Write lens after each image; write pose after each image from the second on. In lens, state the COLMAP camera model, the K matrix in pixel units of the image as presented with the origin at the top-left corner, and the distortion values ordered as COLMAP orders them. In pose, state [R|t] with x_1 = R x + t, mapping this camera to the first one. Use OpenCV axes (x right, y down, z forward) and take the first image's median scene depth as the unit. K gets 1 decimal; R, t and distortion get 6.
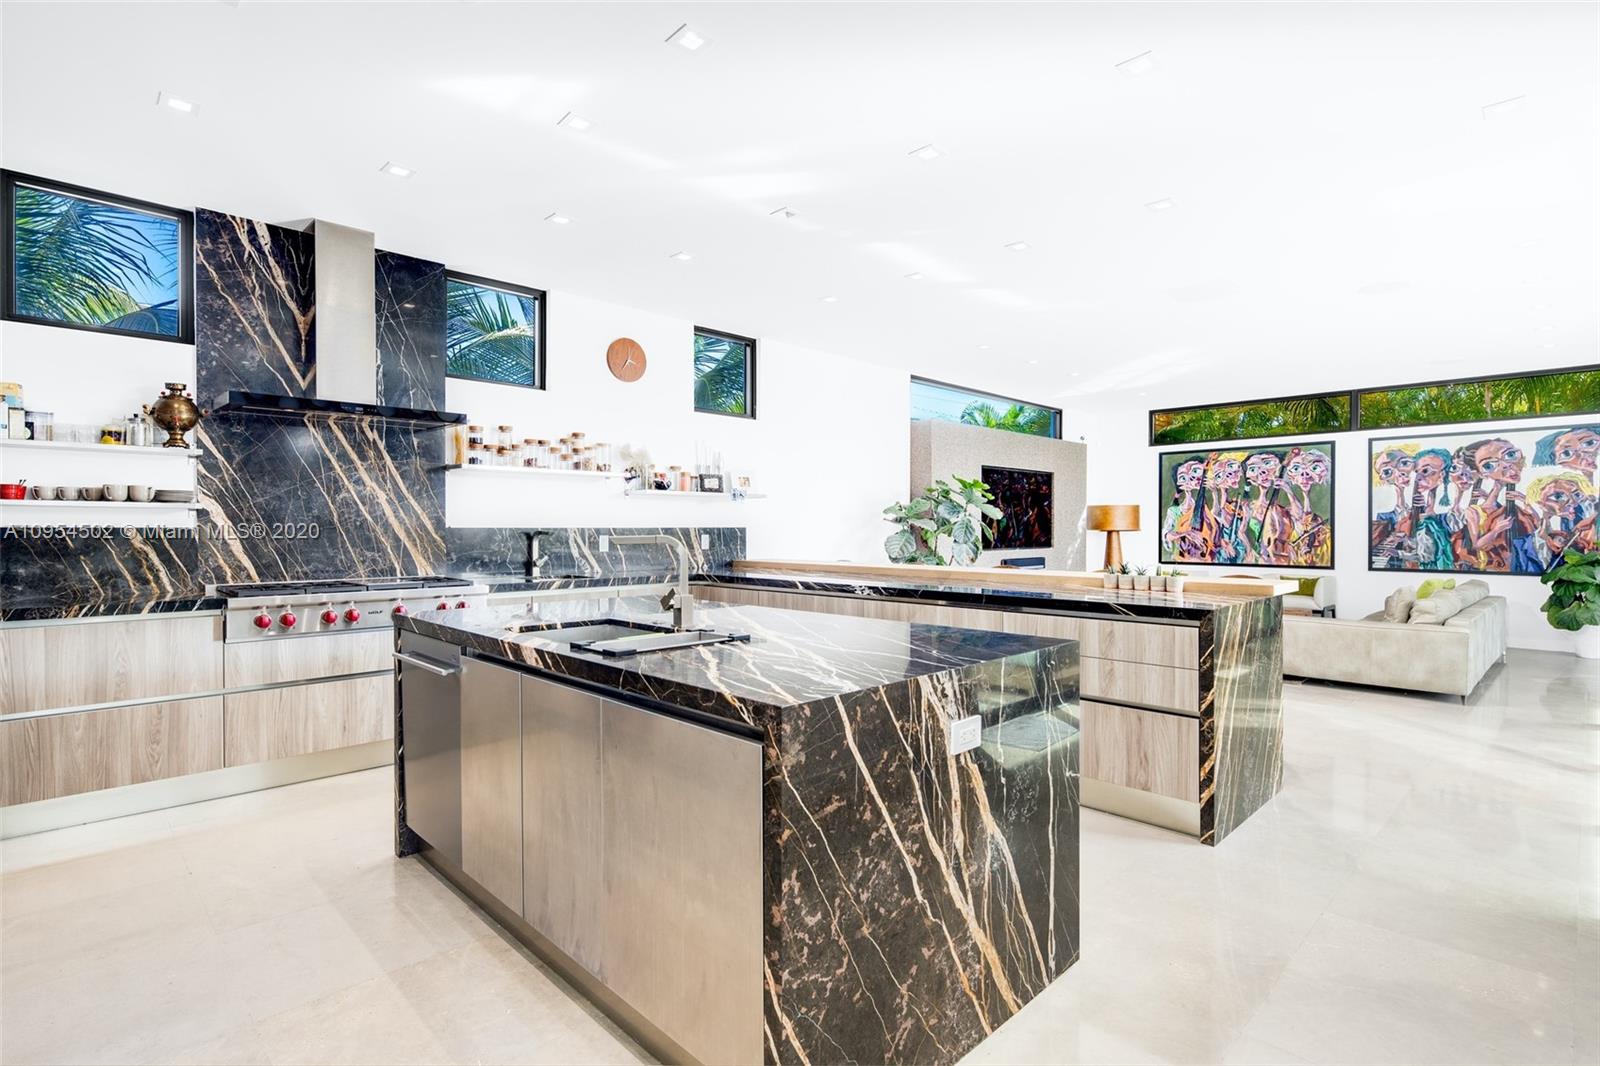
lens RADIAL K [[773.4, 0, 800.6], [0, 773.4, 529.8], [0, 0, 1]] dist [0.009231, -0.000962]
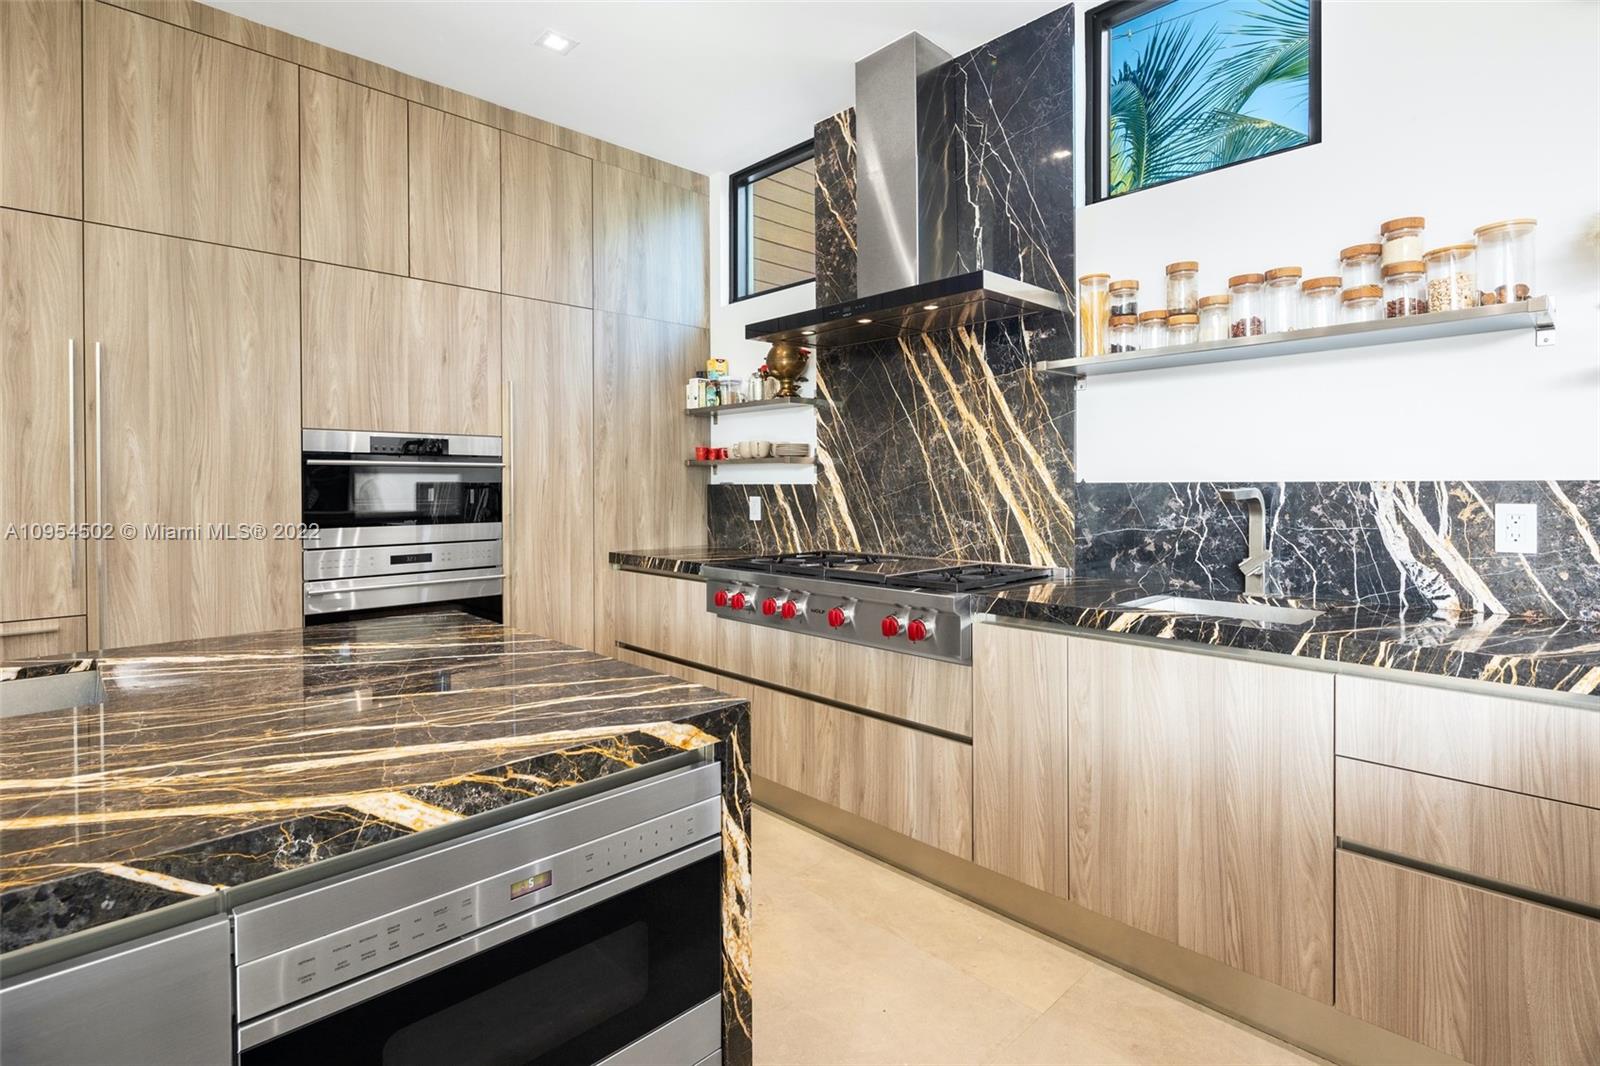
lens RADIAL K [[773.4, 0, 791.5], [0, 773.4, 491.6], [0, 0, 1]] dist [0.009231, -0.000962]
pose [[-0.010115, 0.005763, -0.999932, 0.096859], [-0.000947, 0.999983, 0.005773, 0.000606], [0.999948, 0.001005, -0.010109, 0.834090]]
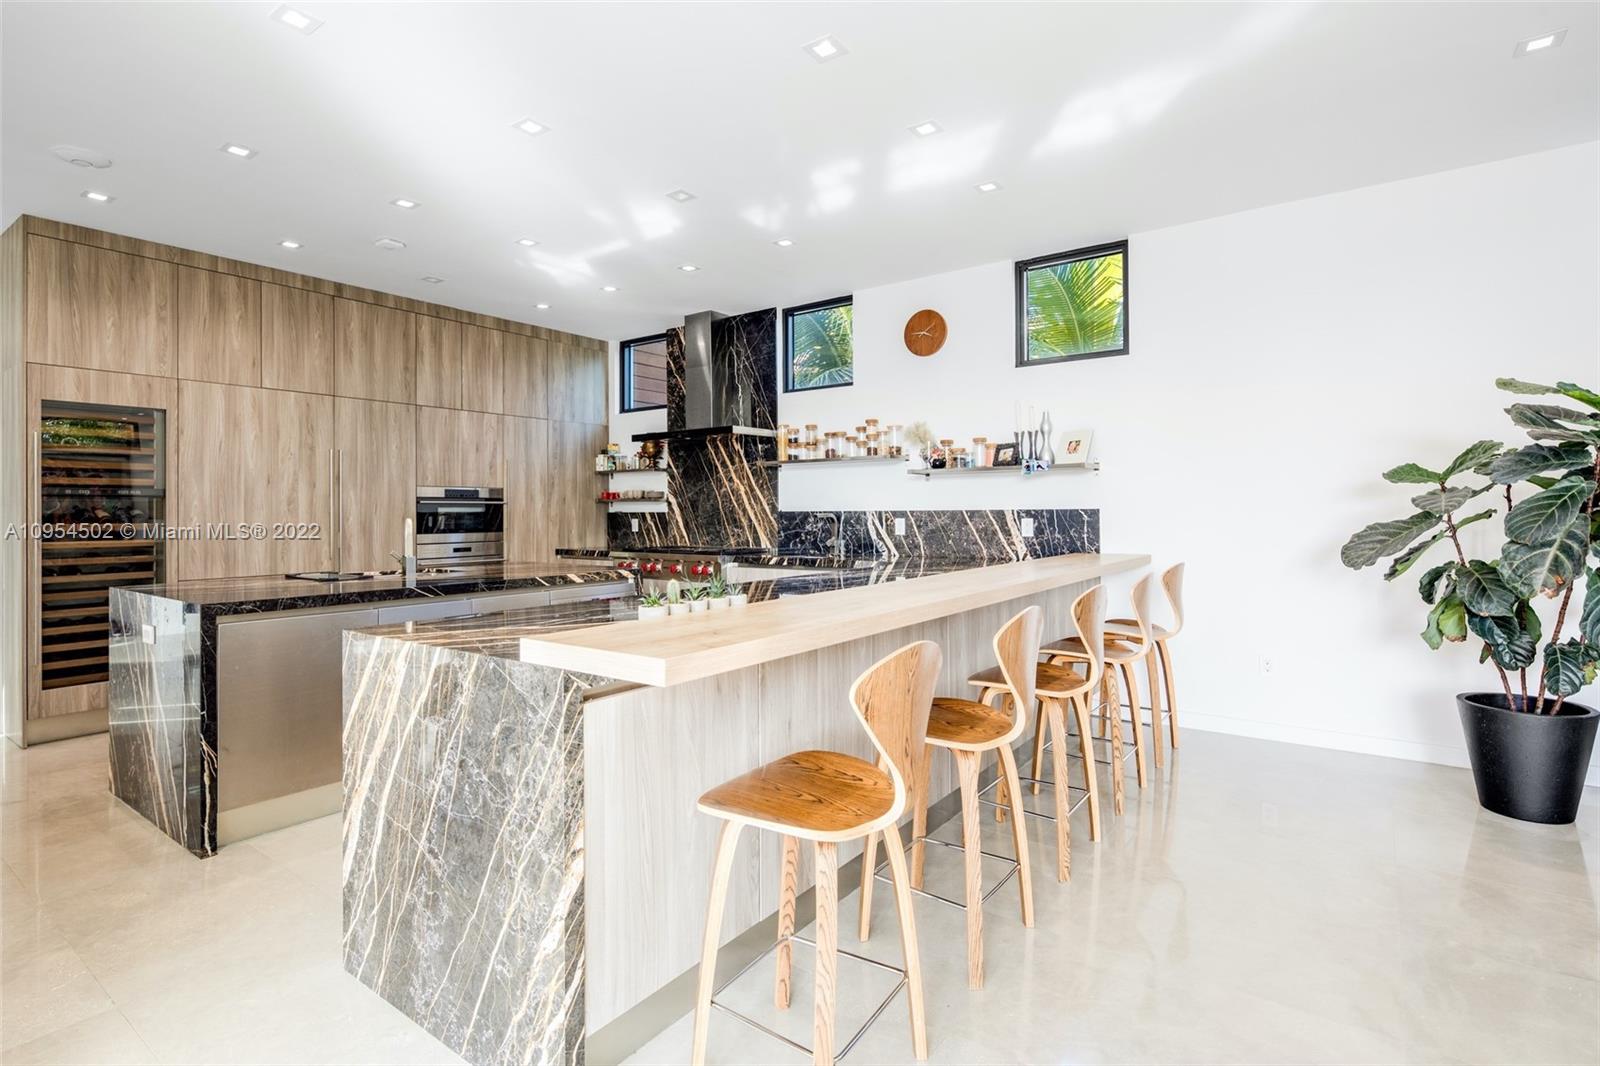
lens RADIAL K [[773.4, 0, 784.9], [0, 773.4, 506.3], [0, 0, 1]] dist [0.009231, -0.000962]
pose [[0.152749, -0.010828, -0.988206, 0.836731], [0.001696, 0.999941, -0.010694, 0.002787], [0.988264, -0.000042, 0.152758, 0.846511]]
